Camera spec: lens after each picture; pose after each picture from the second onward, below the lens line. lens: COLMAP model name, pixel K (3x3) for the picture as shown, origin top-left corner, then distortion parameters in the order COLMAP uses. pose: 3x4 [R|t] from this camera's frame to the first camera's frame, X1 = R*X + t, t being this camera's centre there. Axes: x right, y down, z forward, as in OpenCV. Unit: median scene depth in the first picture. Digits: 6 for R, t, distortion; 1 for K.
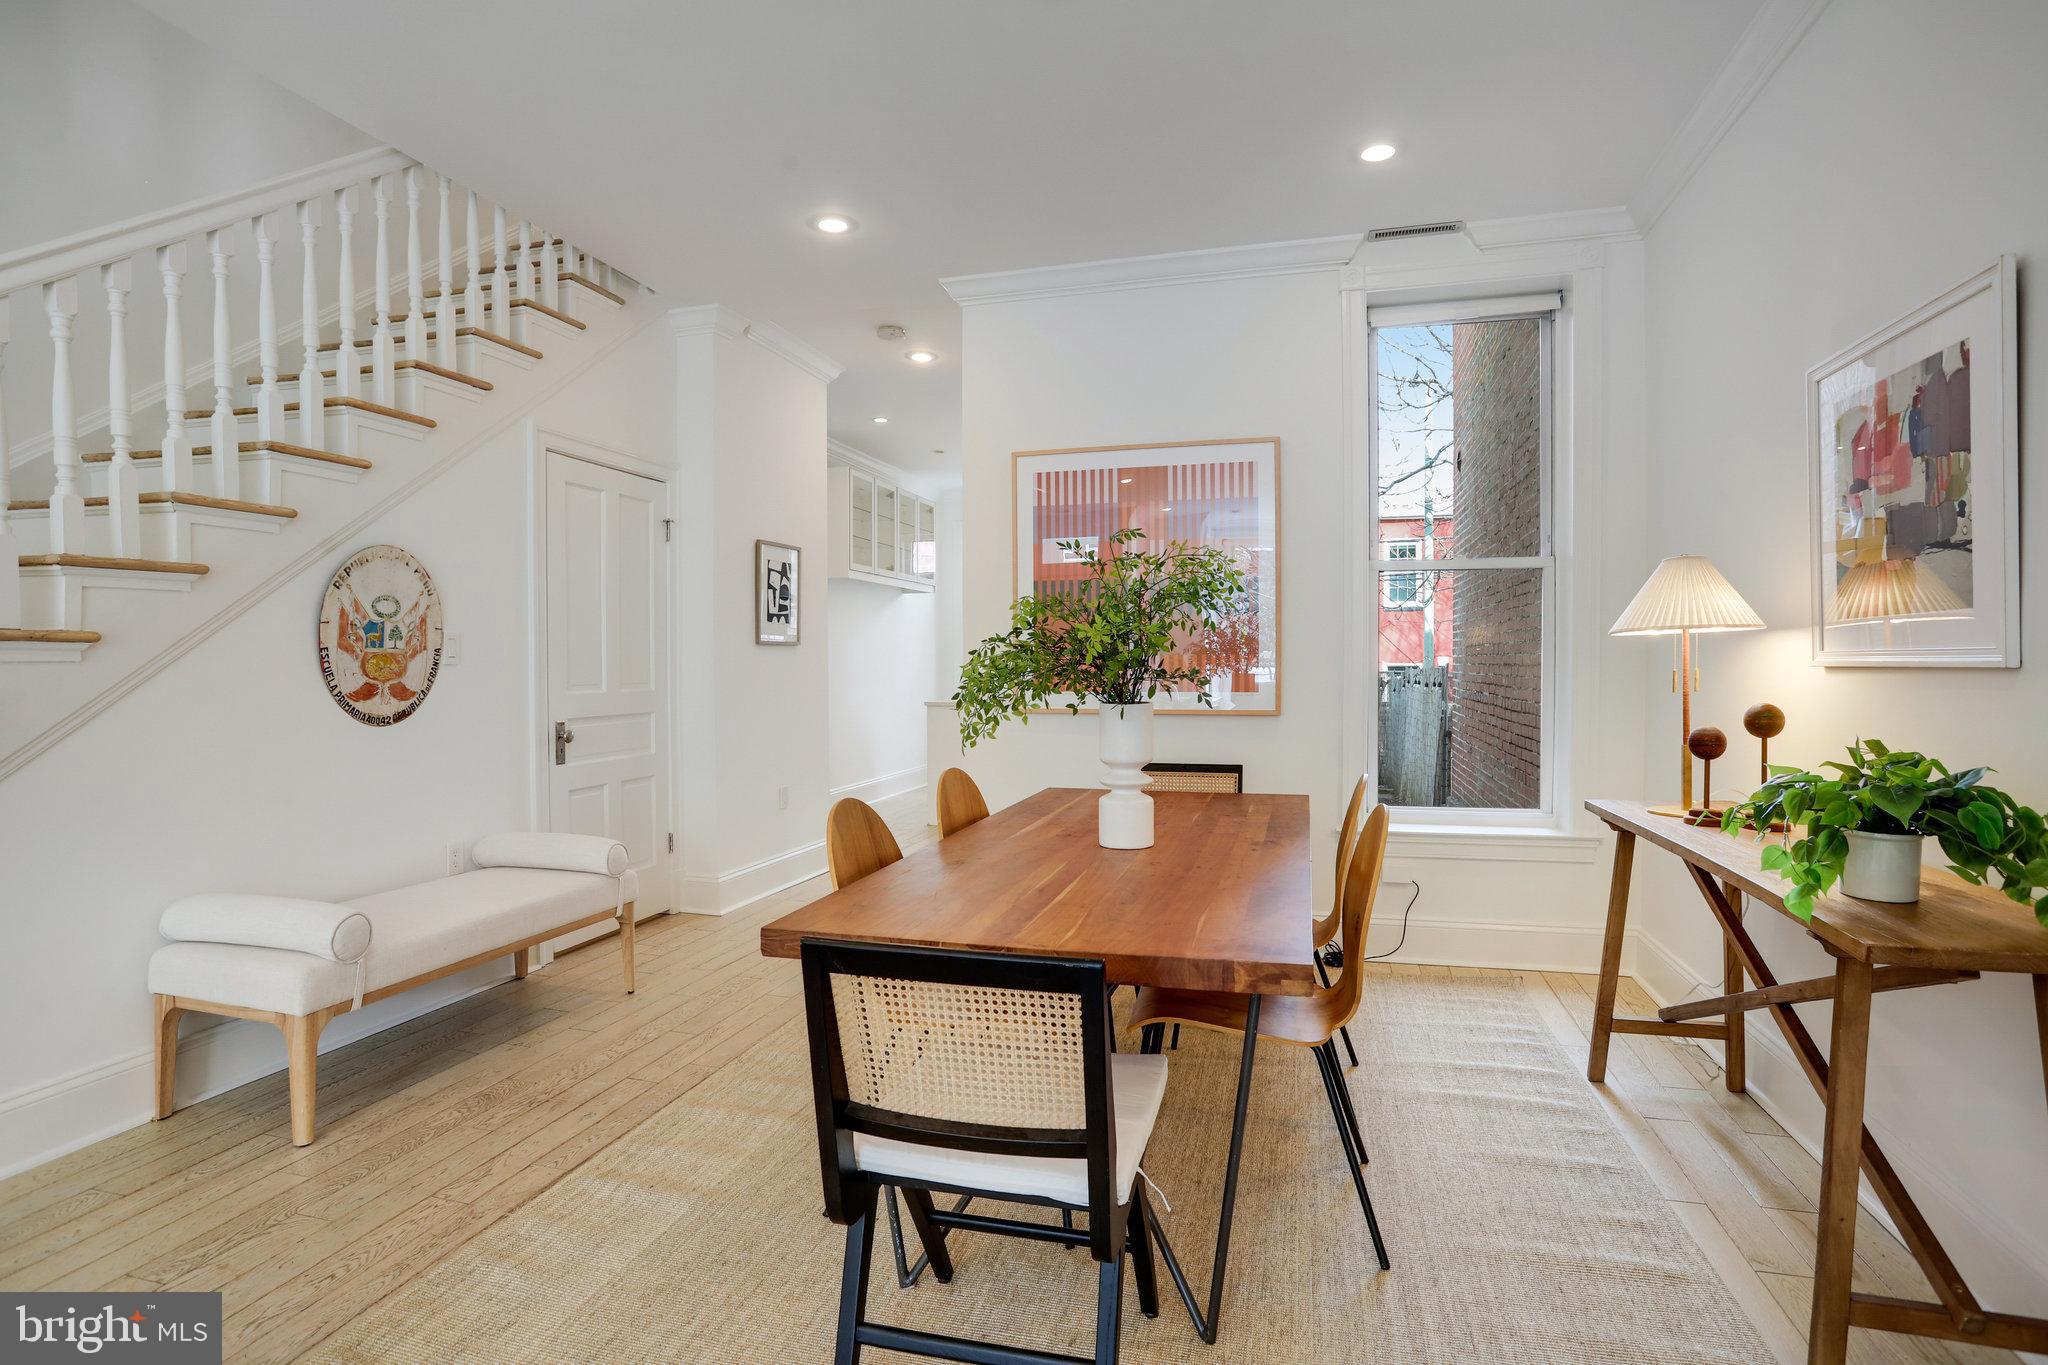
lens RADIAL K [[1037.8, 0, 1024.0], [0, 1037.8, 682.5], [0, 0, 1]] dist [-0.052138, 0.026185]
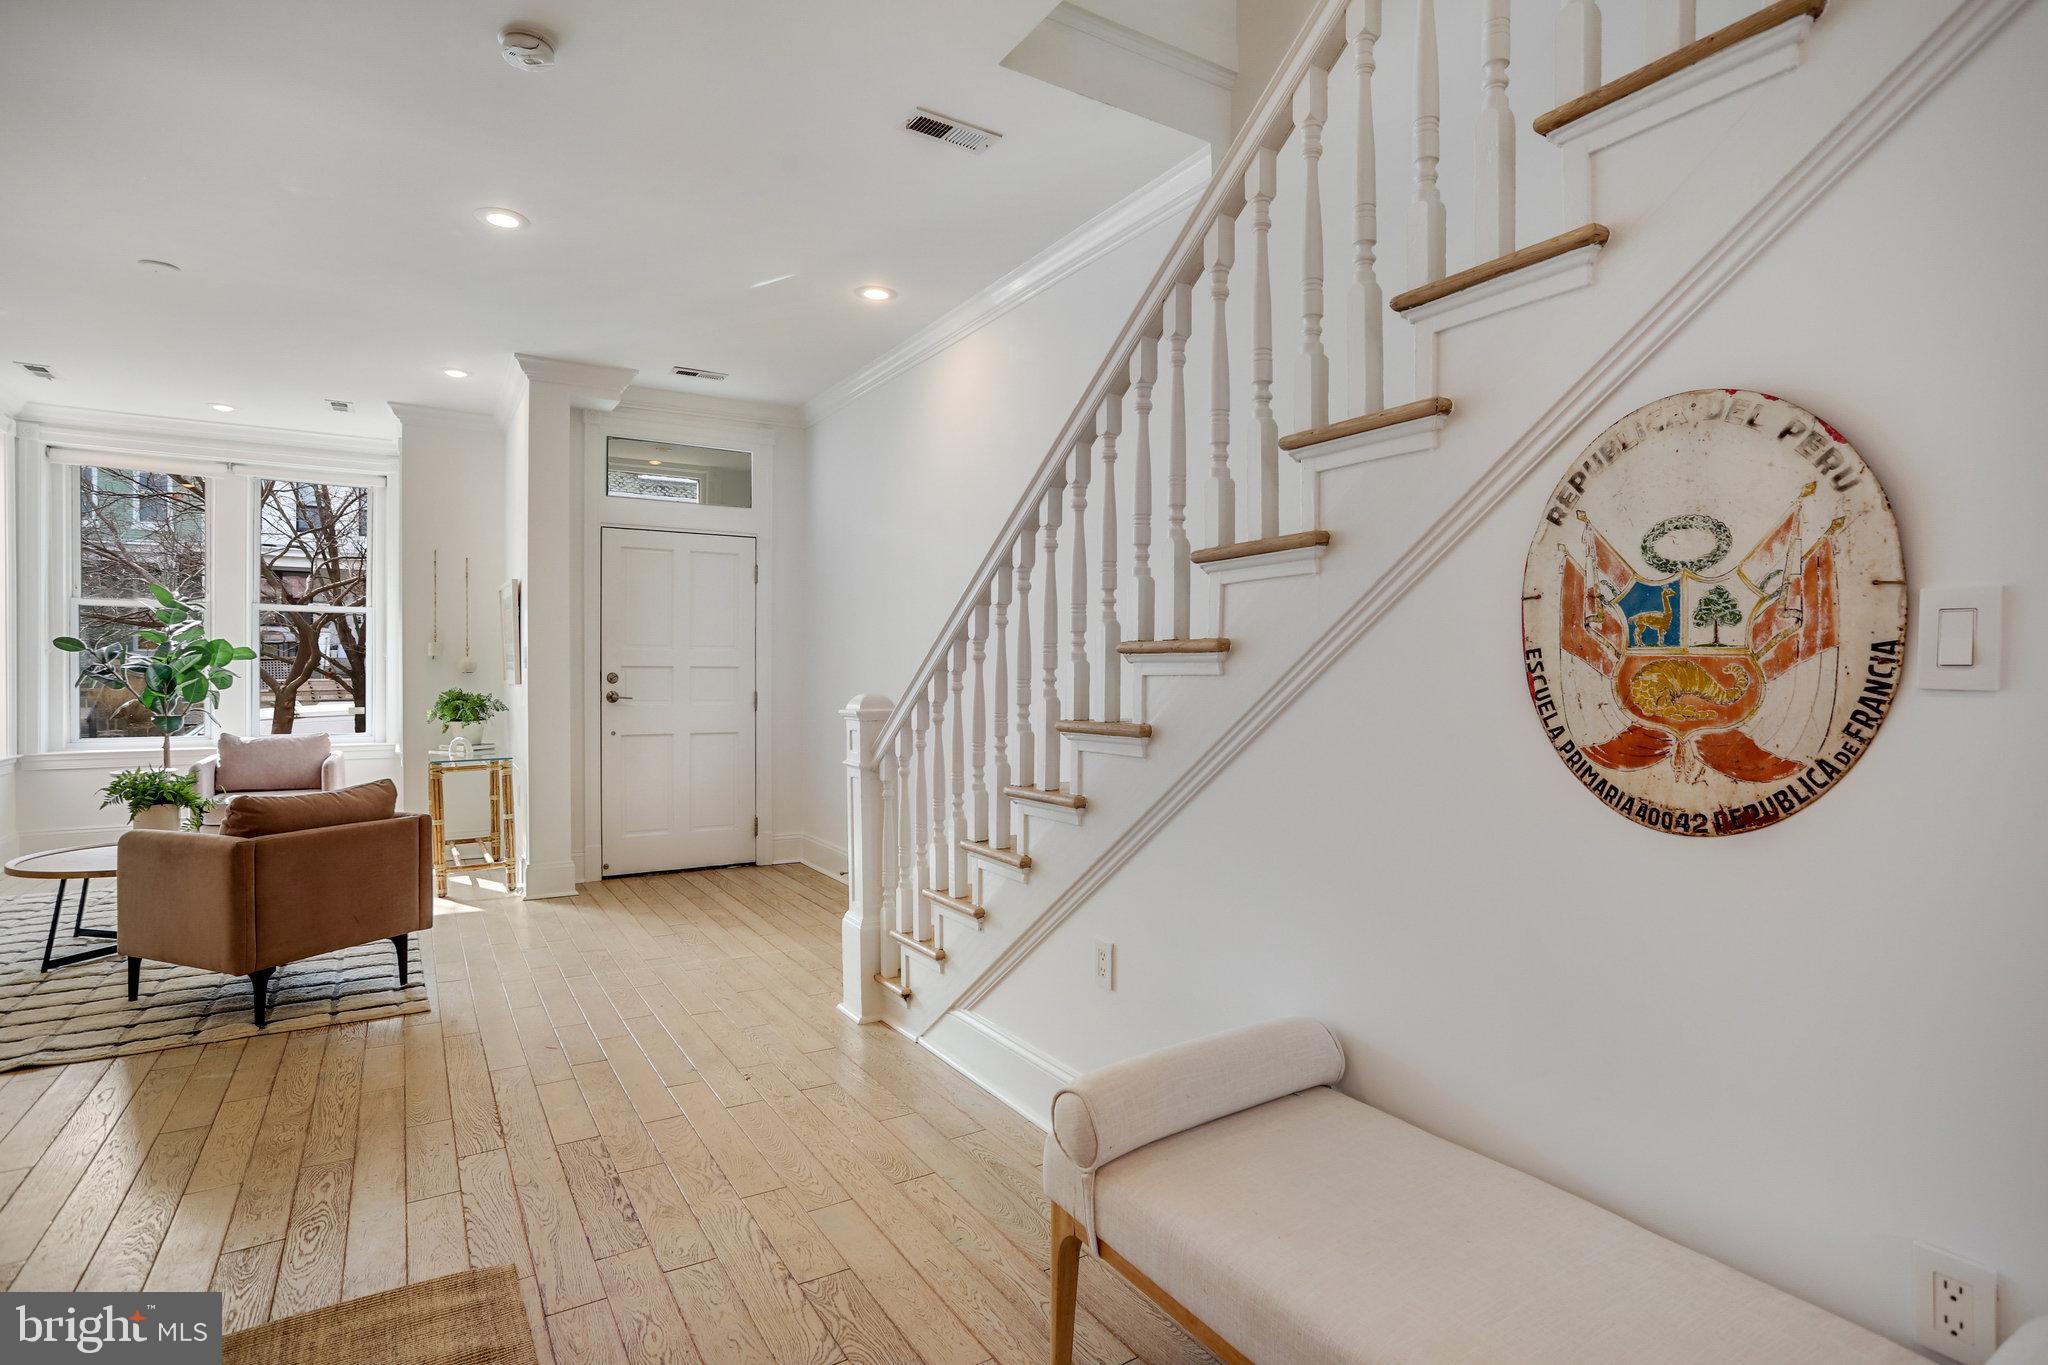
lens RADIAL K [[1037.8, 0, 1024.0], [0, 1037.8, 682.5], [0, 0, 1]] dist [-0.052138, 0.026185]
pose [[-0.678016, 0.010164, -0.734977, -0.148441], [-0.014524, 0.999524, 0.027221, -0.026831], [0.734903, 0.029131, -0.677546, 1.104625]]
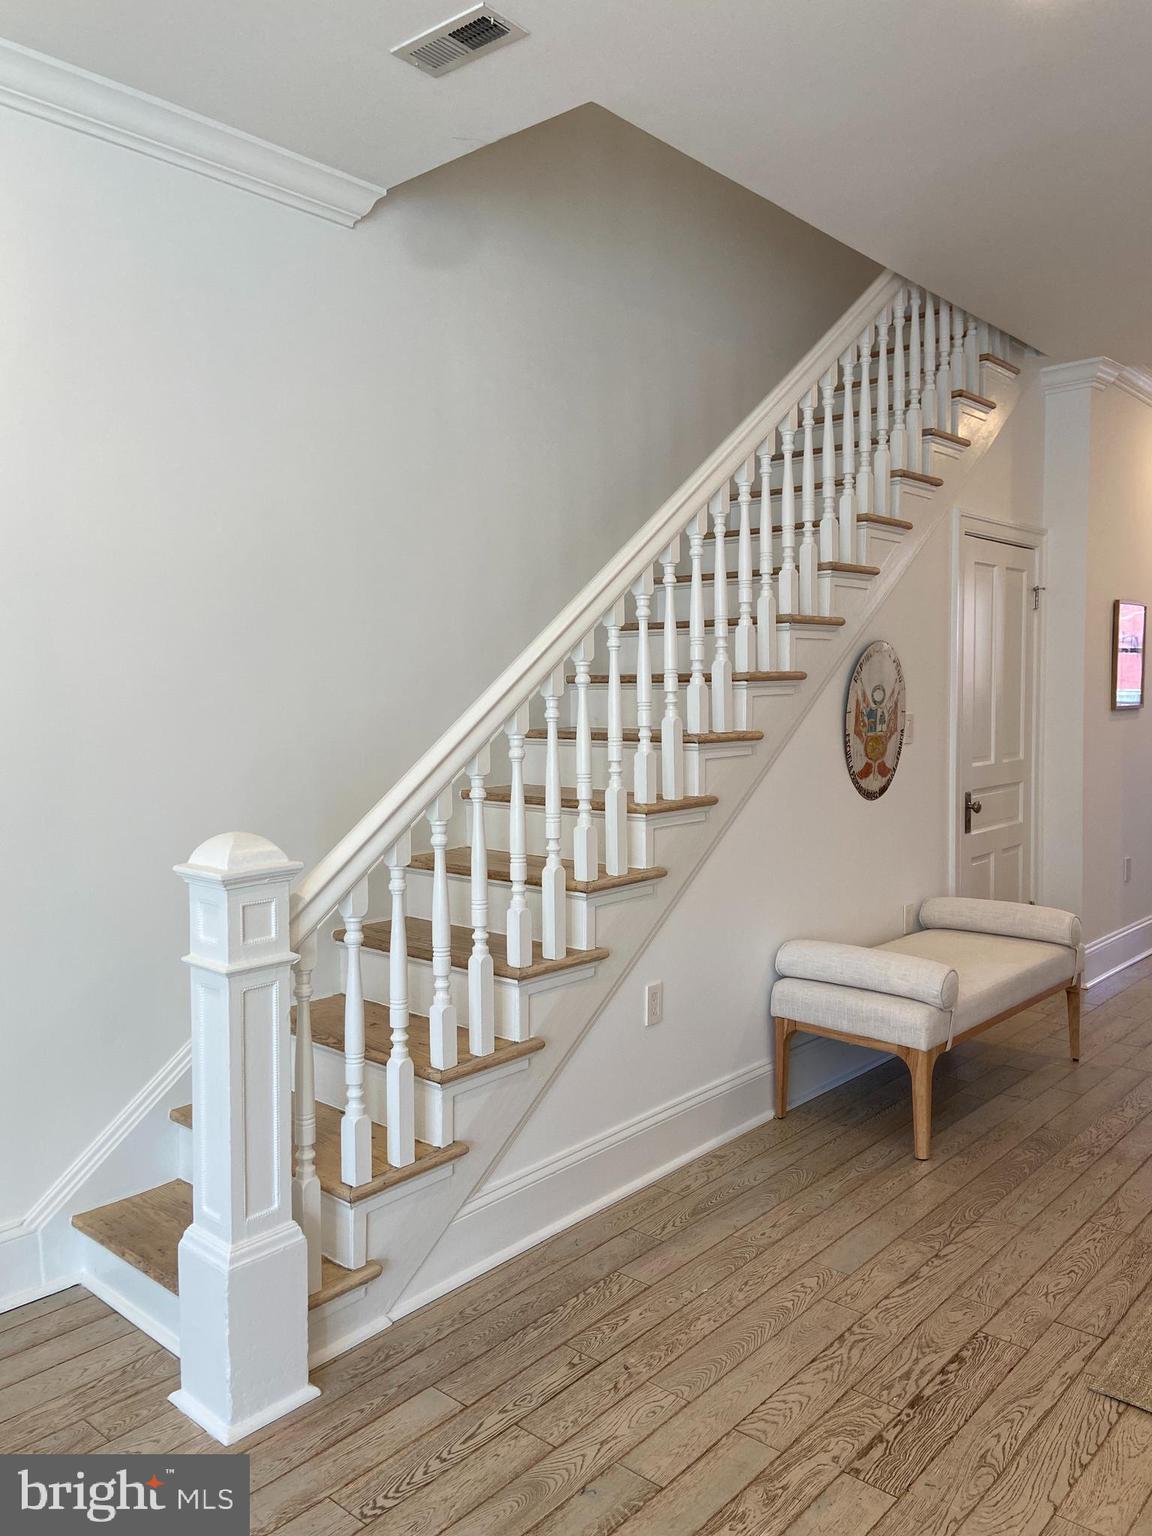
lens RADIAL K [[1155.4, 0, 576.0], [0, 1155.4, 768.0], [0, 0, 1]] dist [0.108945, -0.162633]
pose [[0.901632, 0.022871, -0.431899, -0.375676], [-0.001153, 0.998724, 0.050480, -0.059378], [0.432503, -0.045016, 0.900508, -0.315771]]
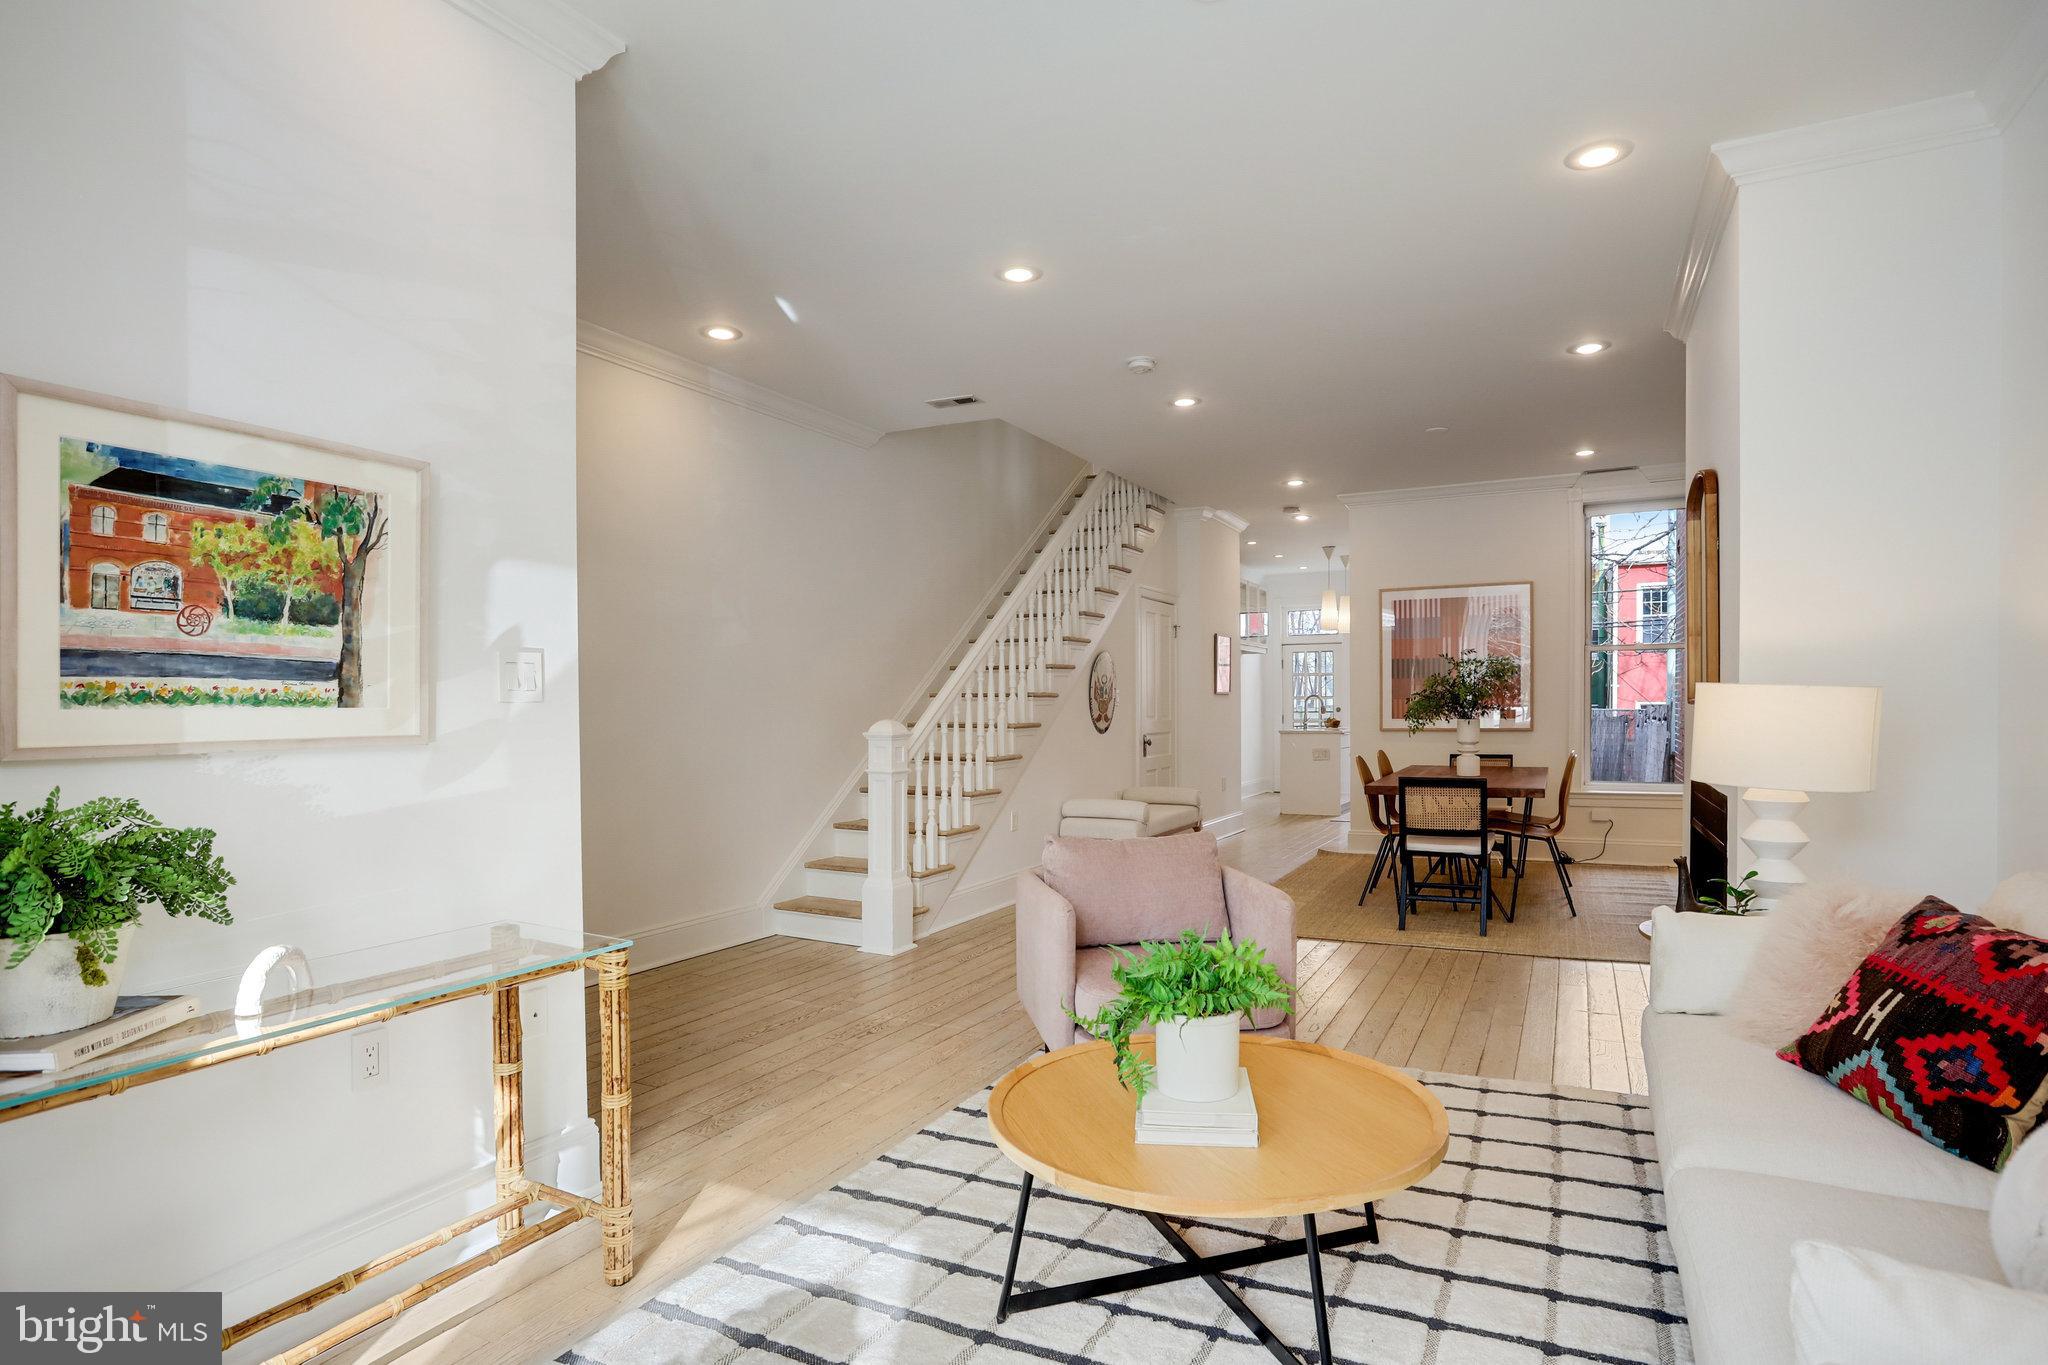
lens RADIAL K [[1069.2, 0, 1024.9], [0, 1069.2, 731.5], [0, 0, 1]] dist [-0.068404, 0.021234]
pose [[0.979635, -0.001190, -0.200782, -0.337000], [0.002322, 0.999983, 0.005406, 0.025566], [0.200772, -0.005762, 0.979621, -1.309399]]
